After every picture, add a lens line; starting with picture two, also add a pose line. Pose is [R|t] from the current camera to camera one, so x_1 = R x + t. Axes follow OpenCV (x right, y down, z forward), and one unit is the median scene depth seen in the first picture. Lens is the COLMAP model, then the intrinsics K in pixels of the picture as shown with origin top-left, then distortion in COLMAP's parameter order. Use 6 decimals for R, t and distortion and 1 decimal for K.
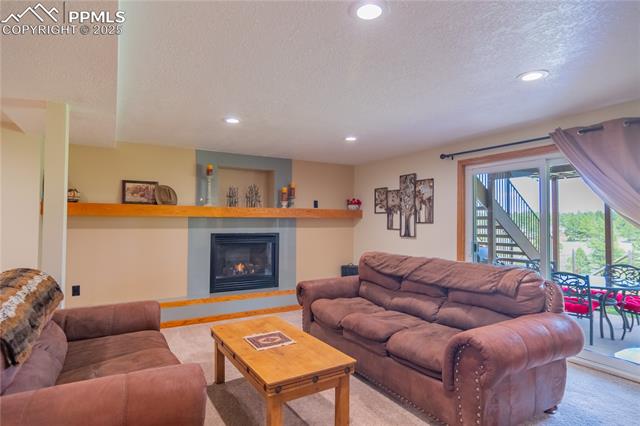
lens RADIAL K [[349.9, 0, 319.2], [0, 349.9, 214.7], [0, 0, 1]] dist [-0.000103, 0.003873]
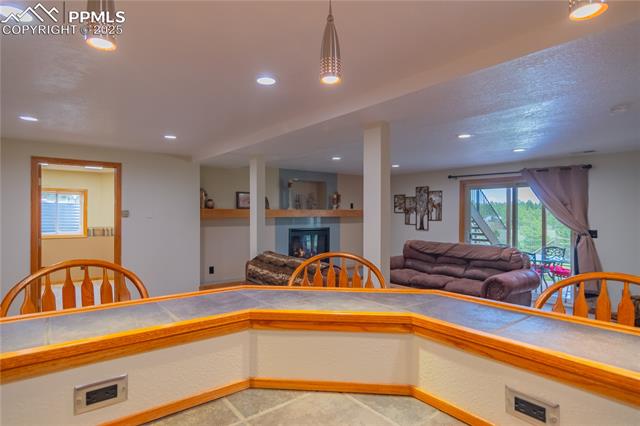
lens RADIAL K [[349.9, 0, 321.5], [0, 349.9, 213.3], [0, 0, 1]] dist [-0.000103, 0.003873]
pose [[0.990295, -0.003379, 0.138940, -0.379122], [-0.000065, 0.999693, 0.024779, -0.042412], [-0.138982, -0.024547, 0.989991, -0.398410]]
